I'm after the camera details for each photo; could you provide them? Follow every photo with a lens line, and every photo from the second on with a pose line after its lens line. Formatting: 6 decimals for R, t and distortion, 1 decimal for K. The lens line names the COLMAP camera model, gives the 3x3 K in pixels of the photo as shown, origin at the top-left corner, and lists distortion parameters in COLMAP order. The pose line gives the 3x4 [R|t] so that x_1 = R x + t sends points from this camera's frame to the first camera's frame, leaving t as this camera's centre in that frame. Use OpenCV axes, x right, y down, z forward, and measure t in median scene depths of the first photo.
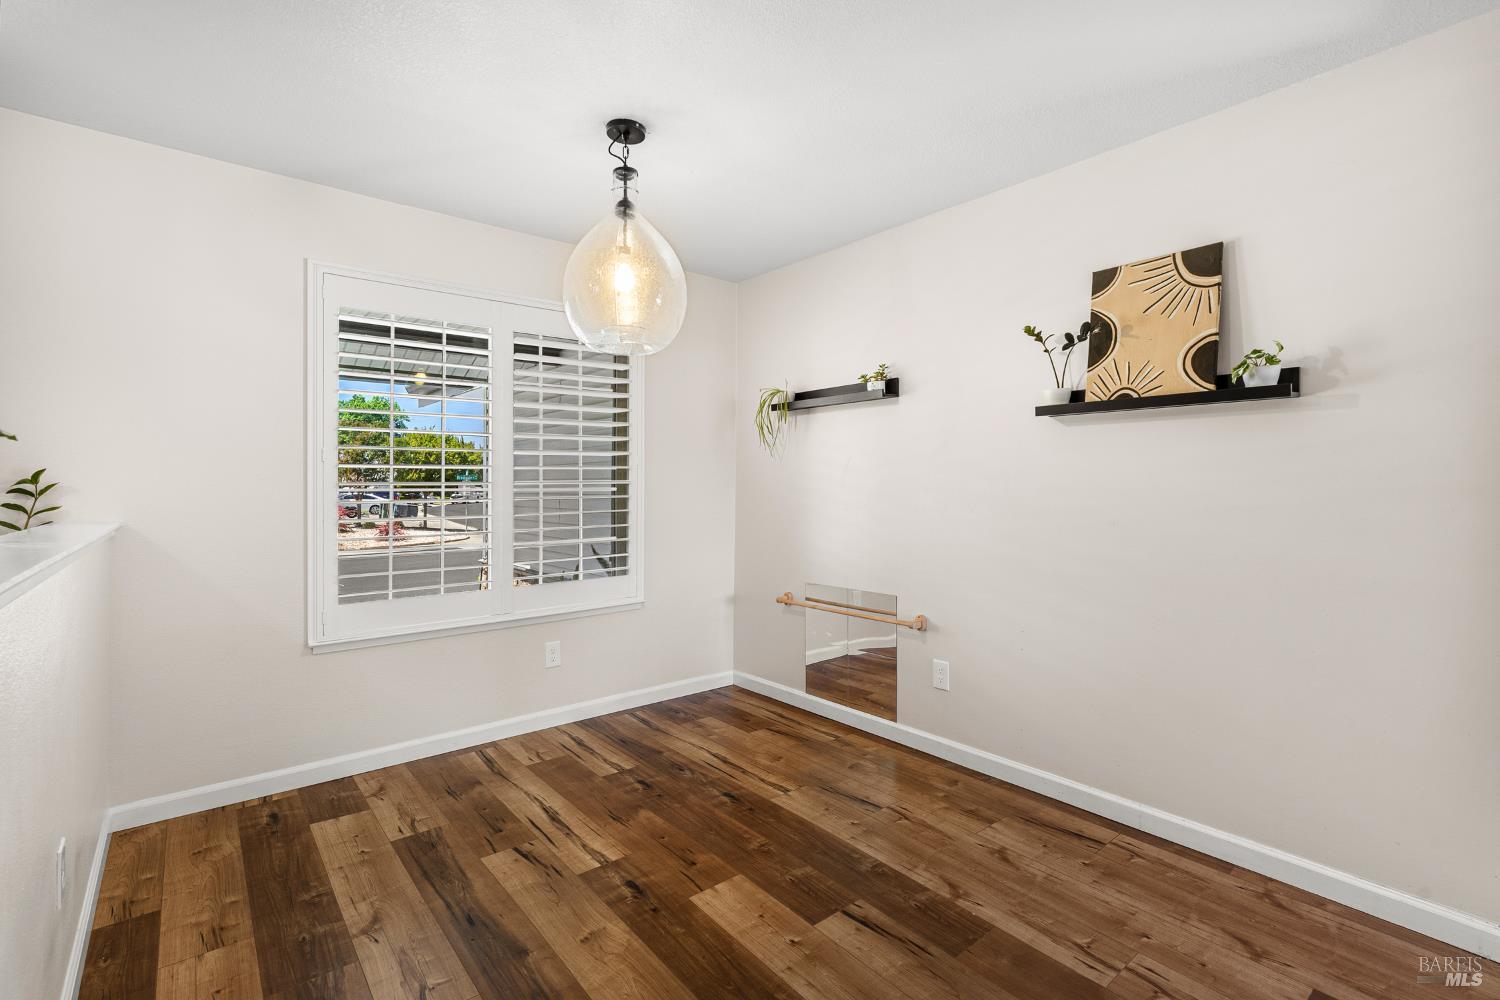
lens RADIAL K [[686.1, 0, 722.8], [0, 686.1, 496.0], [0, 0, 1]] dist [-0.000338, -0.000680]
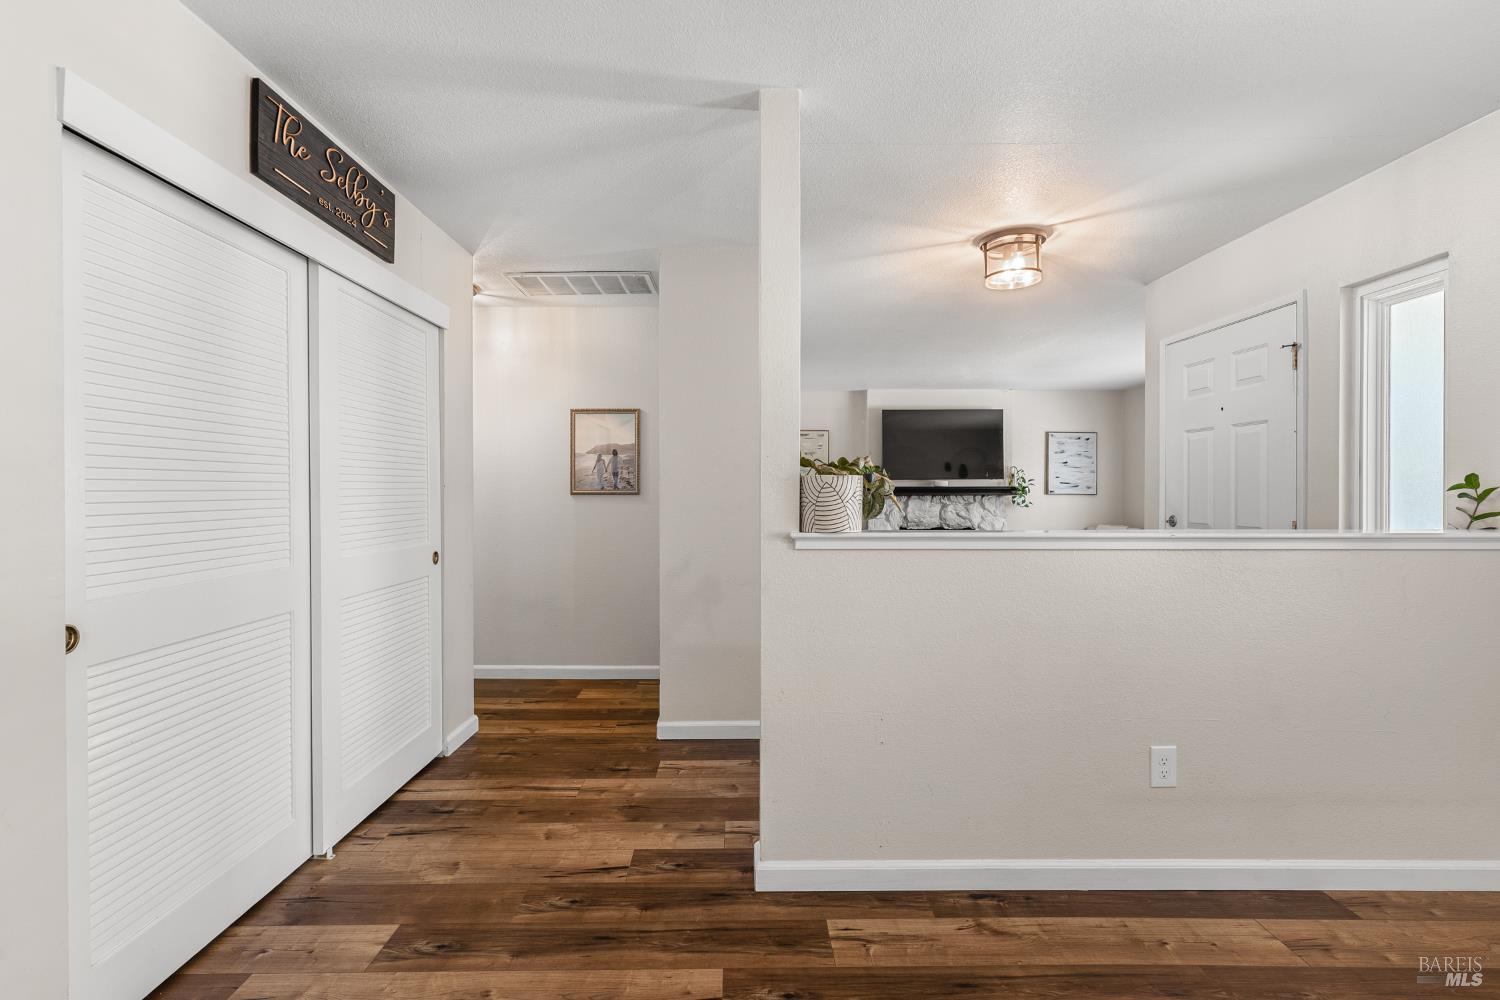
lens RADIAL K [[686.1, 0, 743.6], [0, 686.1, 494.7], [0, 0, 1]] dist [-0.000338, -0.000680]
pose [[-0.630139, 0.009118, -0.776429, 0.374140], [-0.008773, 0.999784, 0.018861, -0.014379], [0.776433, 0.018697, -0.629923, 0.678624]]
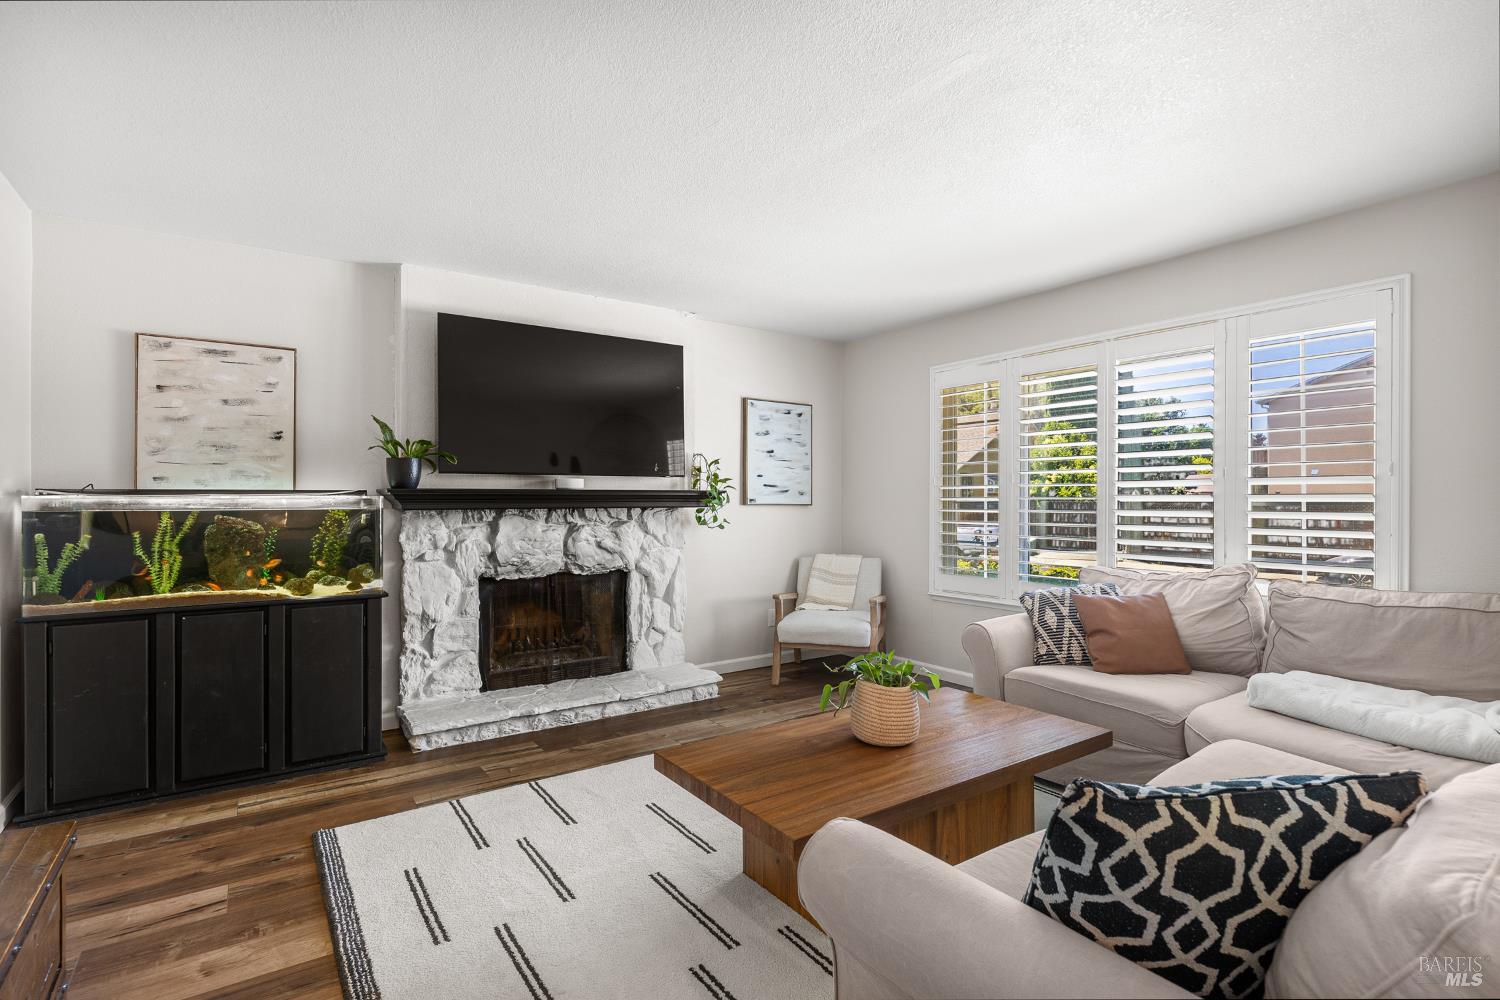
lens RADIAL K [[722.8, 0, 764.7], [0, 722.8, 500.9], [0, 0, 1]] dist [0.004228, -0.000024]
pose [[-0.056027, 0.006745, -0.998406, -0.908473], [-0.014991, 0.999859, 0.007596, 0.003039], [0.998317, 0.015393, -0.055918, 0.001268]]
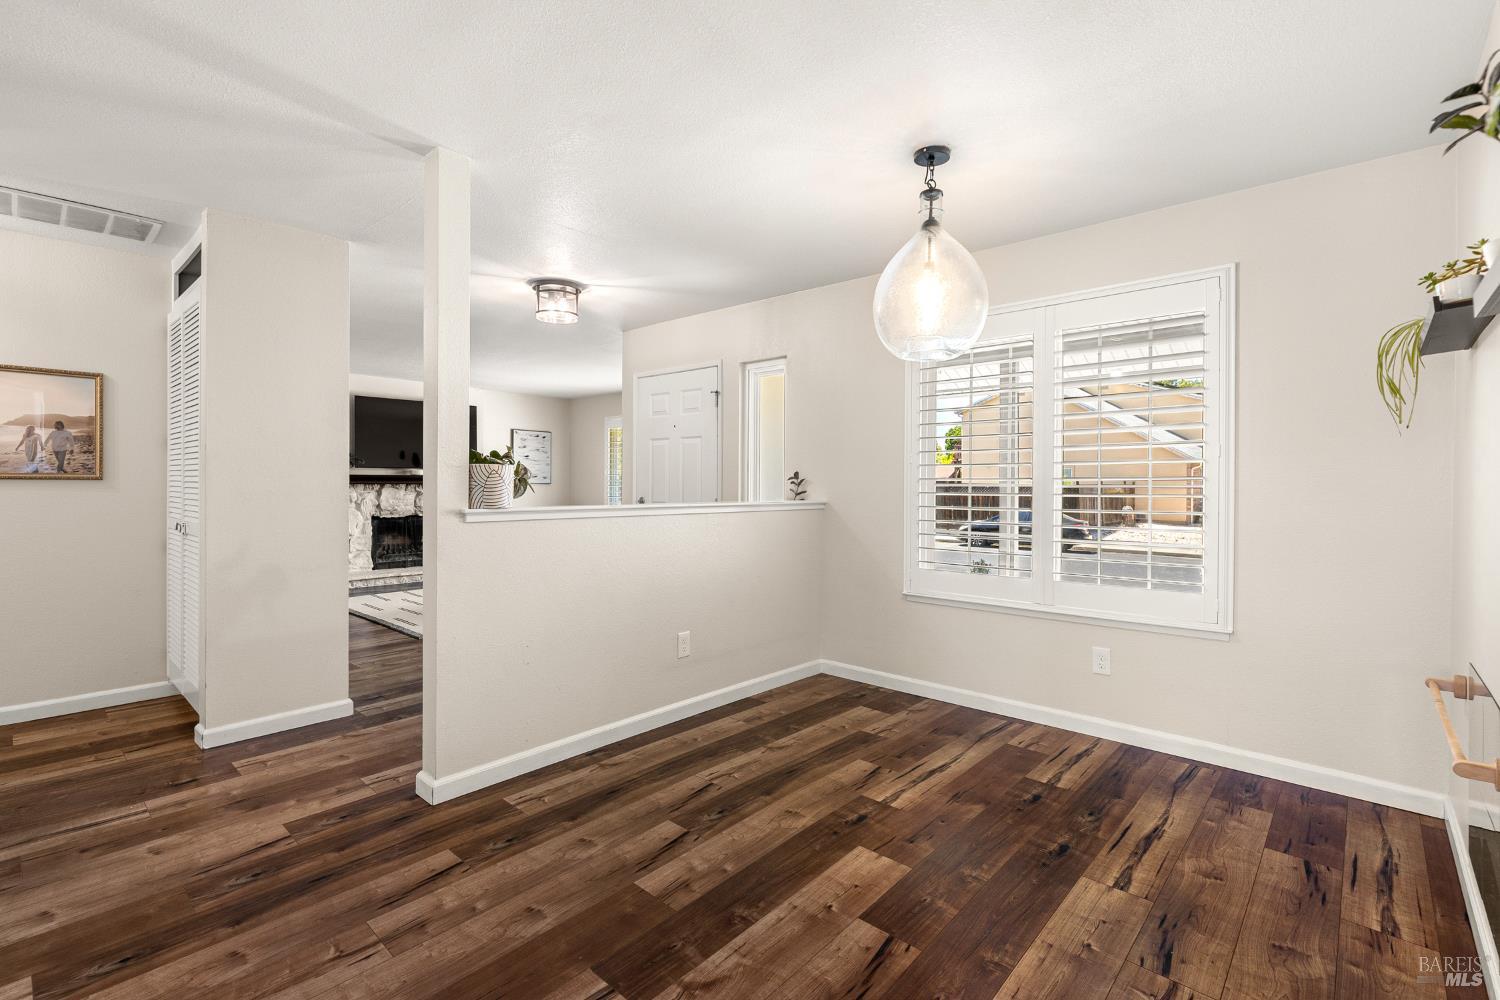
lens RADIAL K [[686.1, 0, 751.2], [0, 686.1, 478.9], [0, 0, 1]] dist [-0.000338, -0.000680]
pose [[0.155139, -0.000963, -0.987892, 0.776740], [-0.021948, 0.999749, -0.004421, -0.004587], [0.987649, 0.022368, 0.155079, 0.478597]]
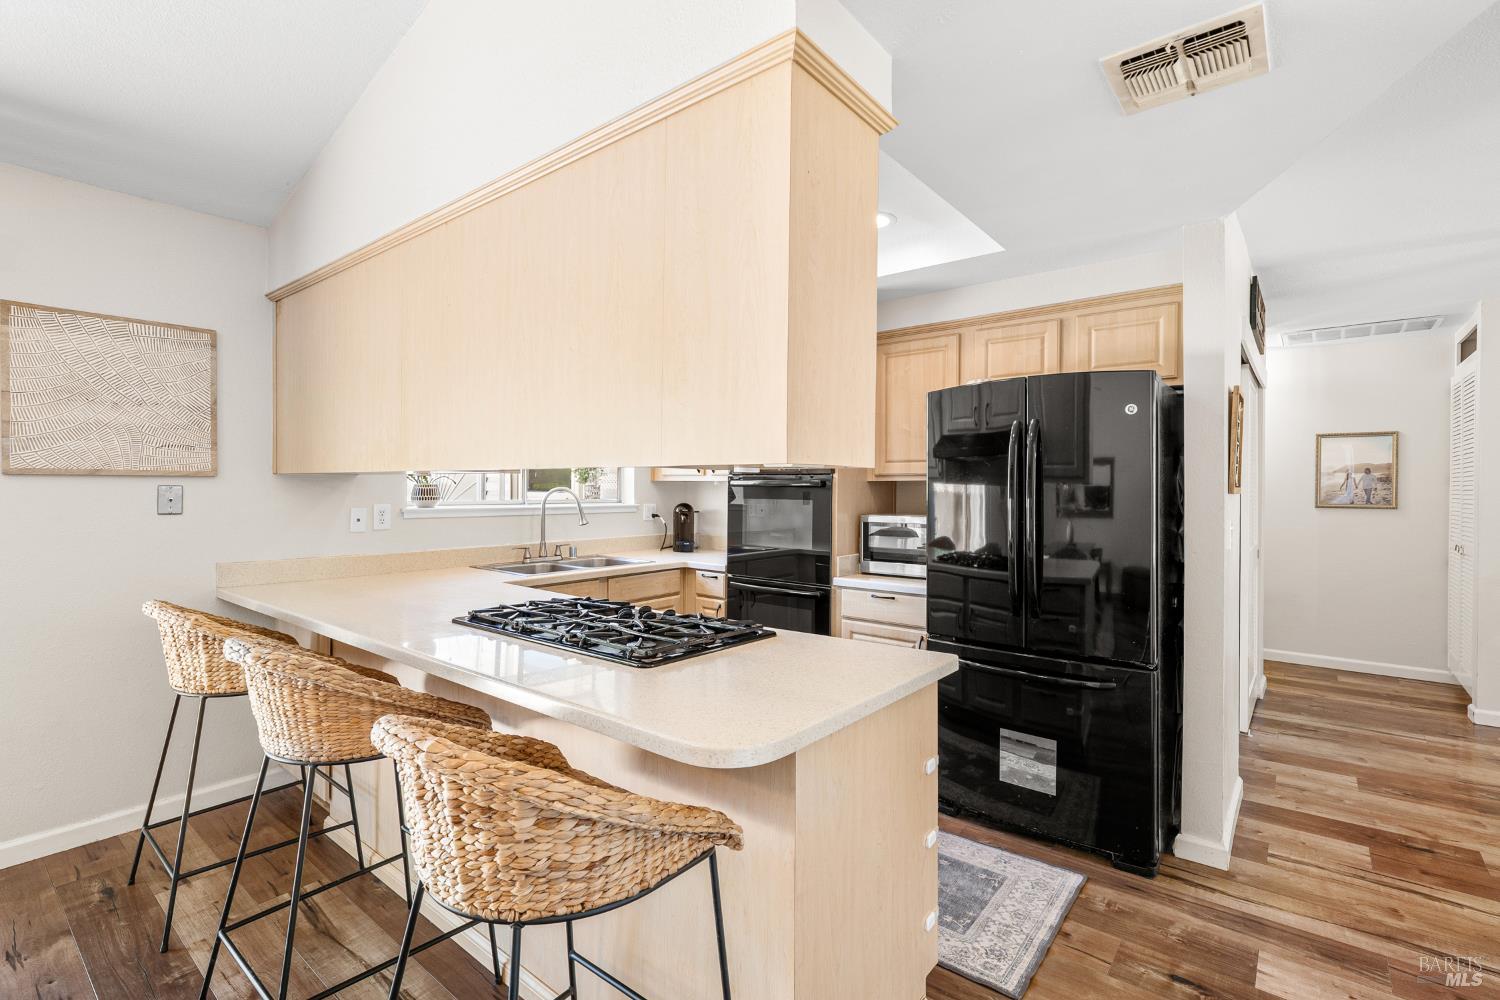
lens RADIAL K [[686.1, 0, 743.6], [0, 686.1, 496.9], [0, 0, 1]] dist [-0.000338, -0.000680]
pose [[-0.978859, -0.005702, -0.204456, 1.348117], [-0.011134, 0.999615, 0.025428, -0.041618], [0.204232, 0.027167, -0.978545, 0.873789]]
